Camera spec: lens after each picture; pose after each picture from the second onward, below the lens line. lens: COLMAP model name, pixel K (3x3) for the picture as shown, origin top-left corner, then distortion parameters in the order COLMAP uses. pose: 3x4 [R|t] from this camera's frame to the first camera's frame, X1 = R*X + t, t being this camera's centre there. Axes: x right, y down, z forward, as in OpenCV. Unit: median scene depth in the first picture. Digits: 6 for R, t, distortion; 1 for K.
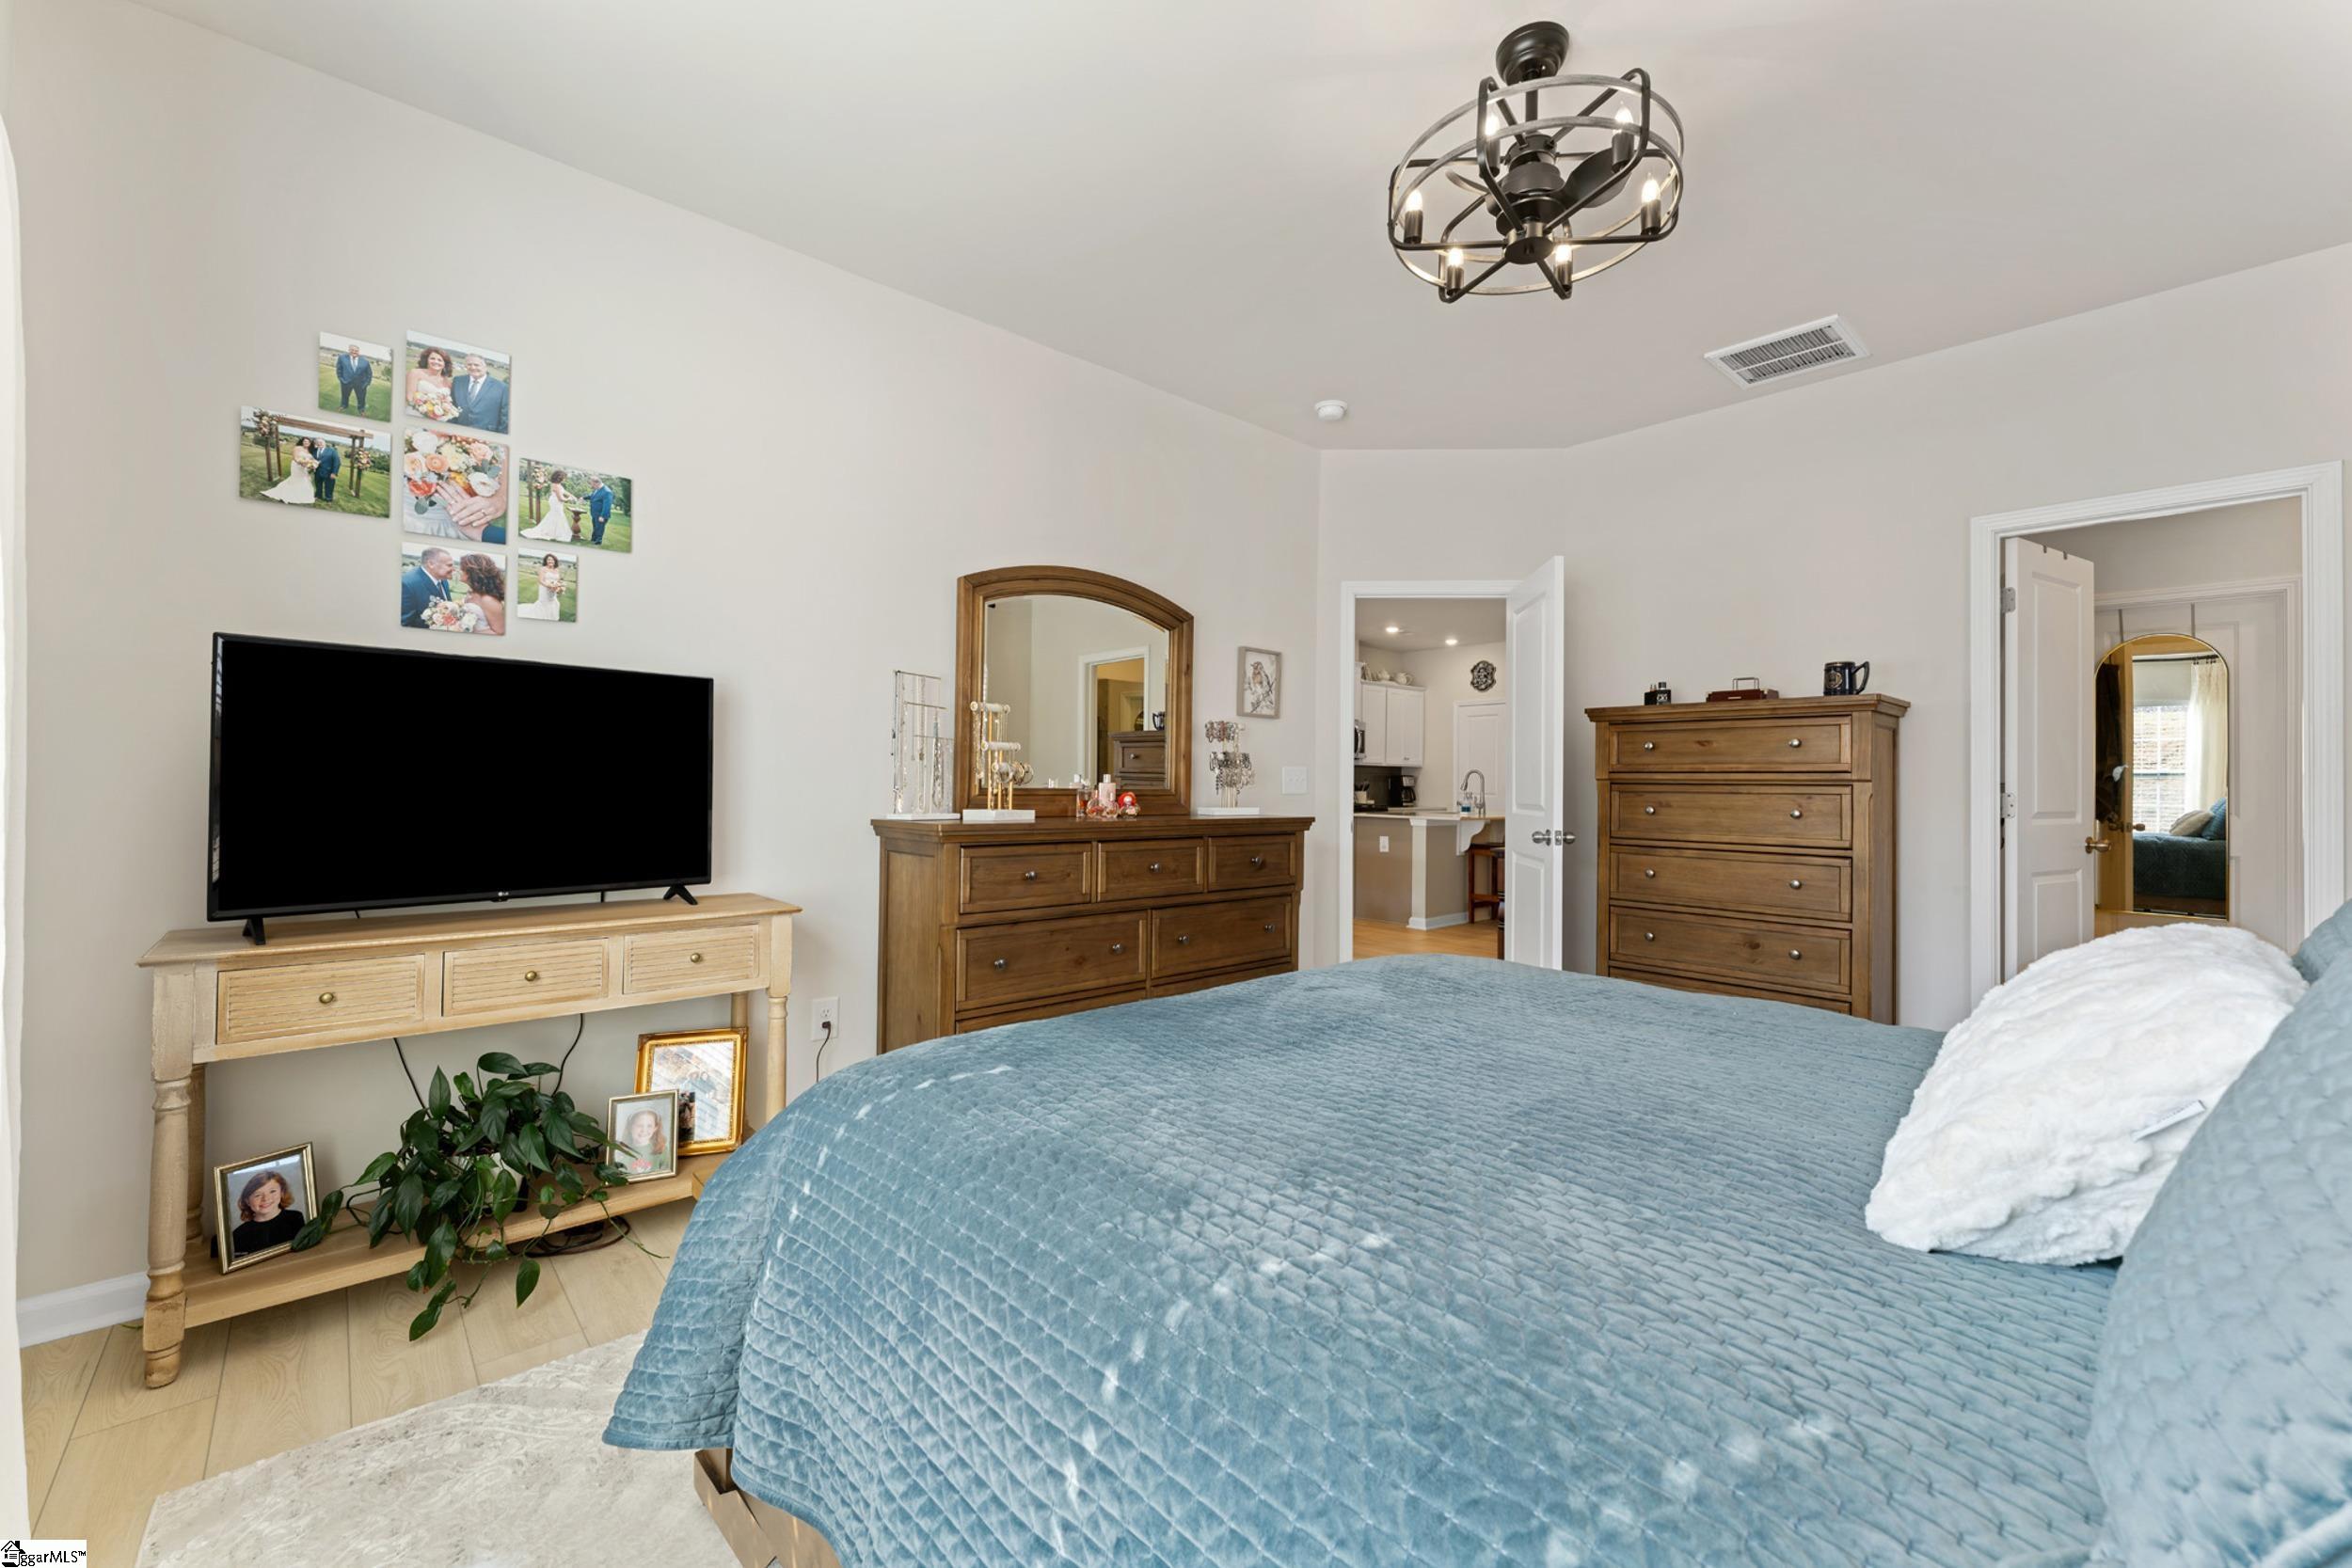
lens RADIAL K [[950.1, 0, 1153.0], [0, 950.1, 776.9], [0, 0, 1]] dist [-0.003450, 0.000382]
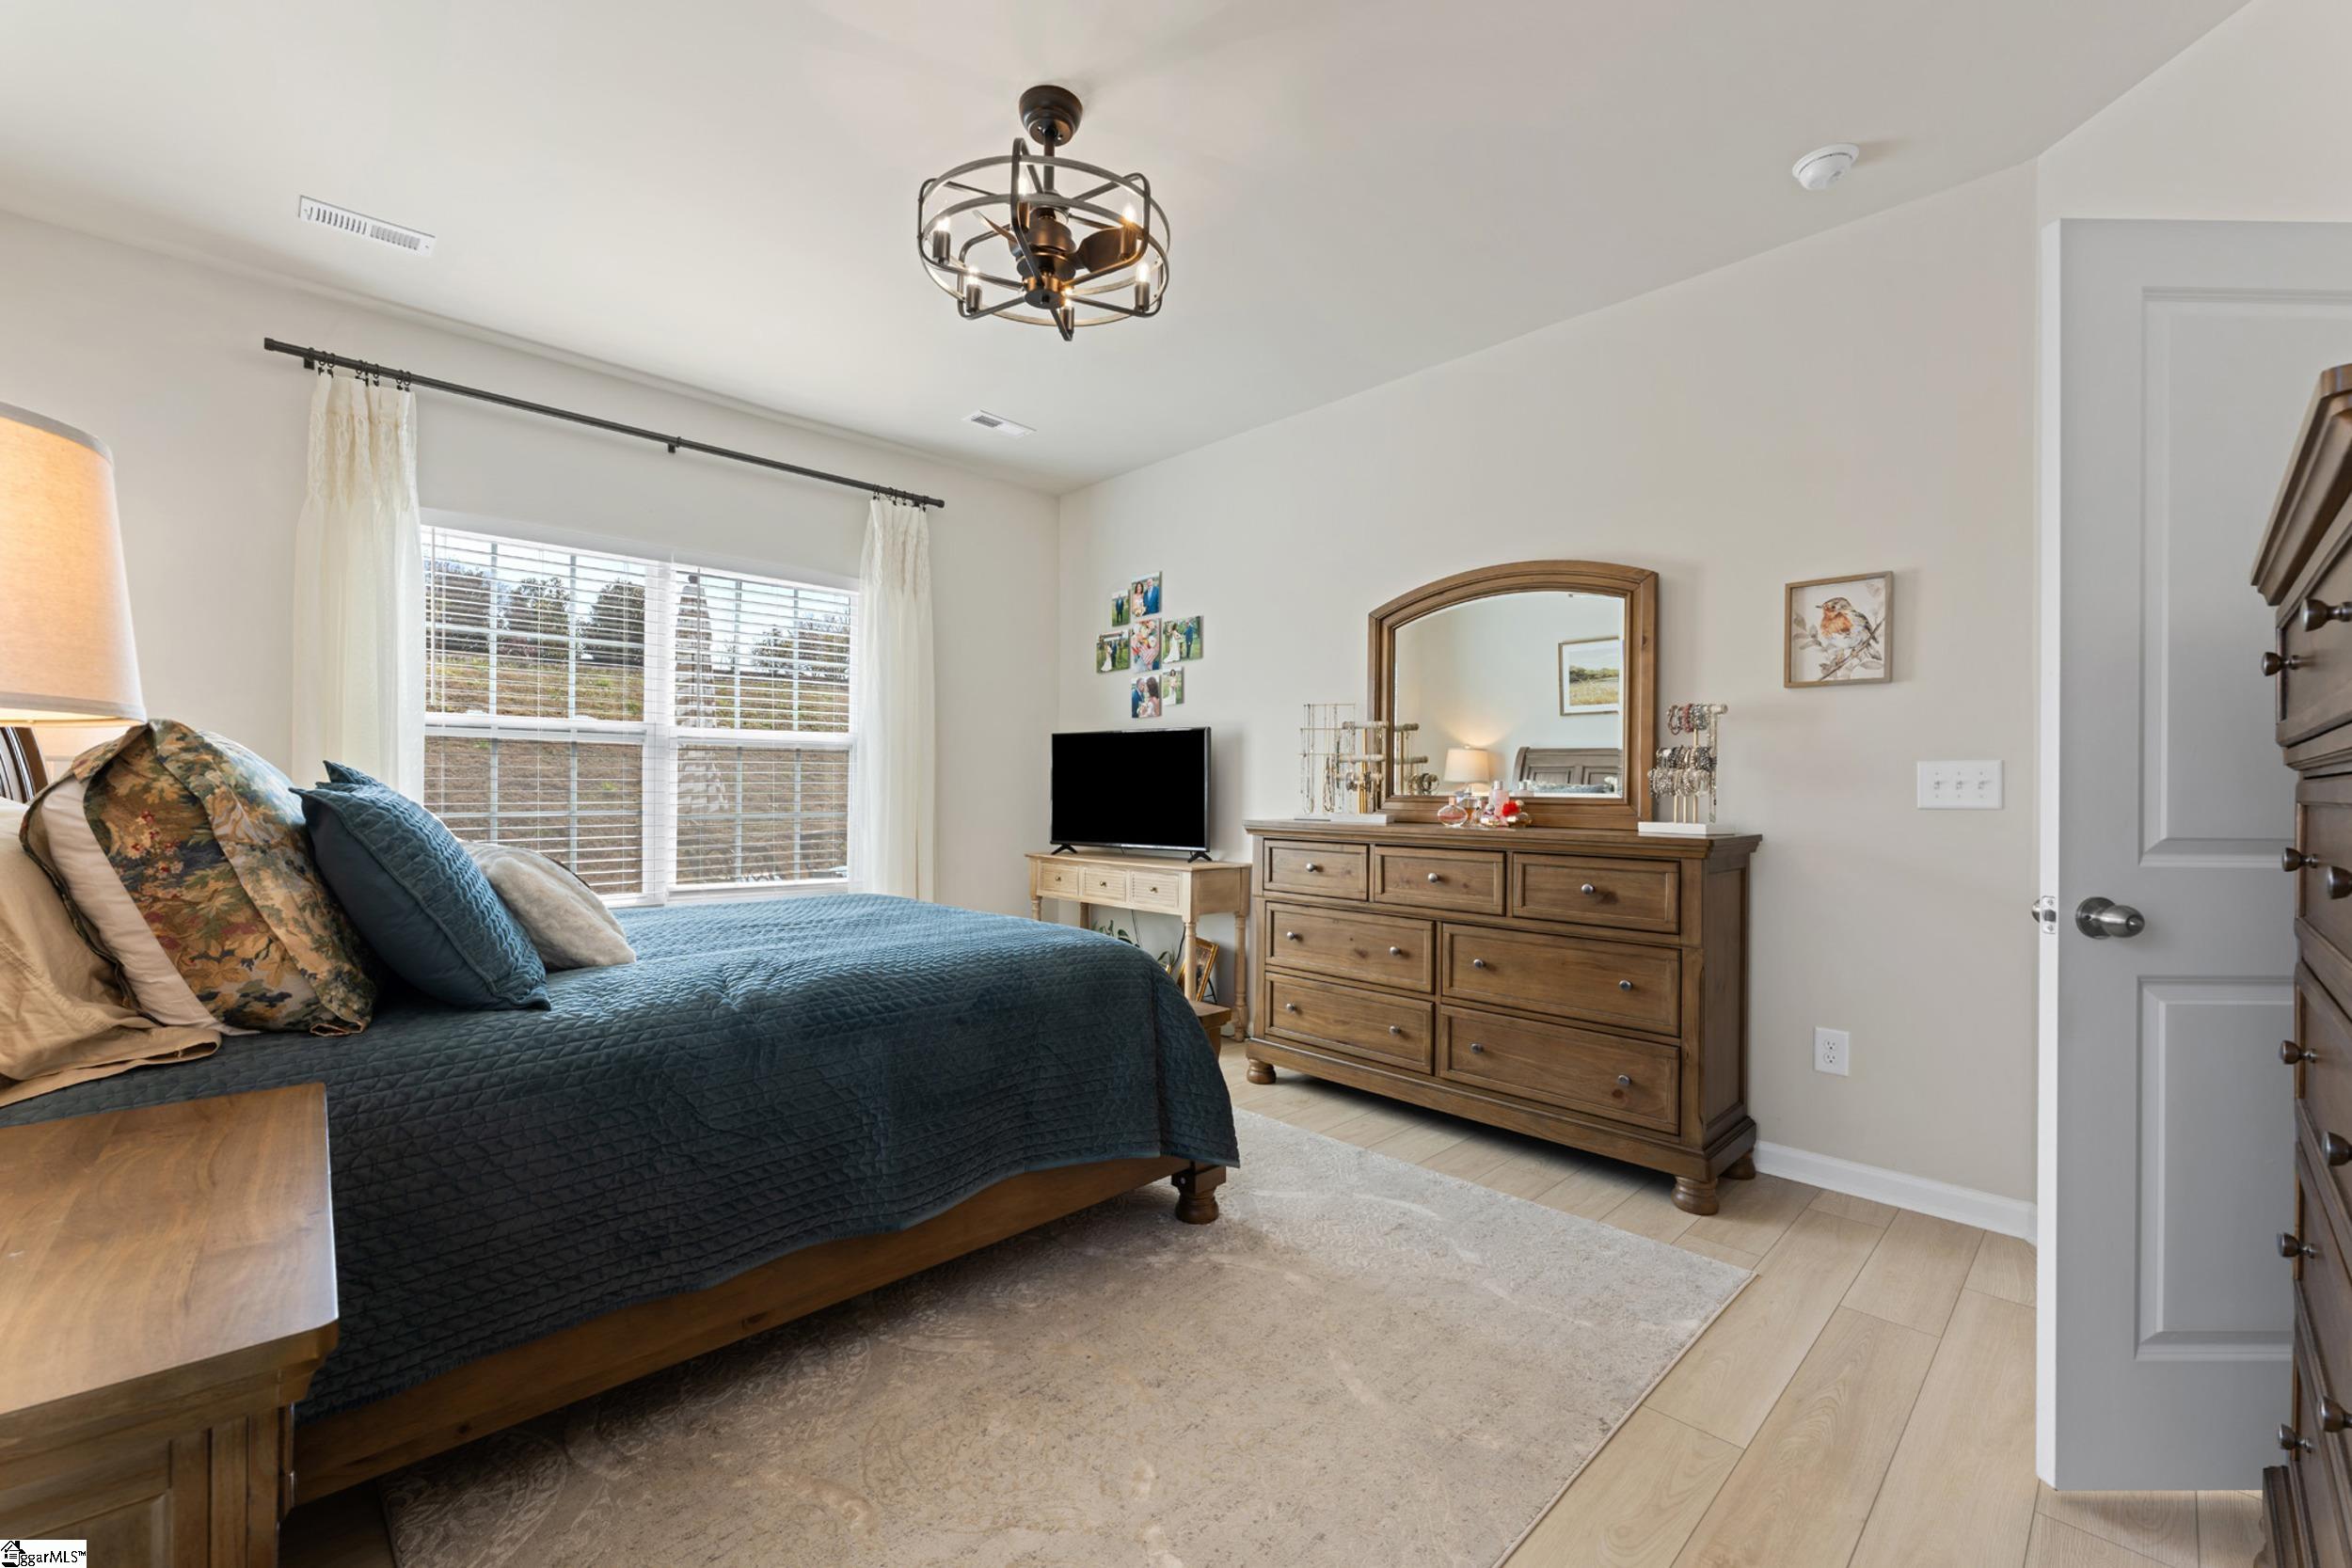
lens RADIAL K [[950.1, 0, 1179.3], [0, 950.1, 789.5], [0, 0, 1]] dist [-0.003450, 0.000382]
pose [[0.052200, -0.005953, -0.998619, 1.252596], [0.003993, 0.999975, -0.005752, 0.014042], [0.998629, -0.003687, 0.052223, 0.926171]]
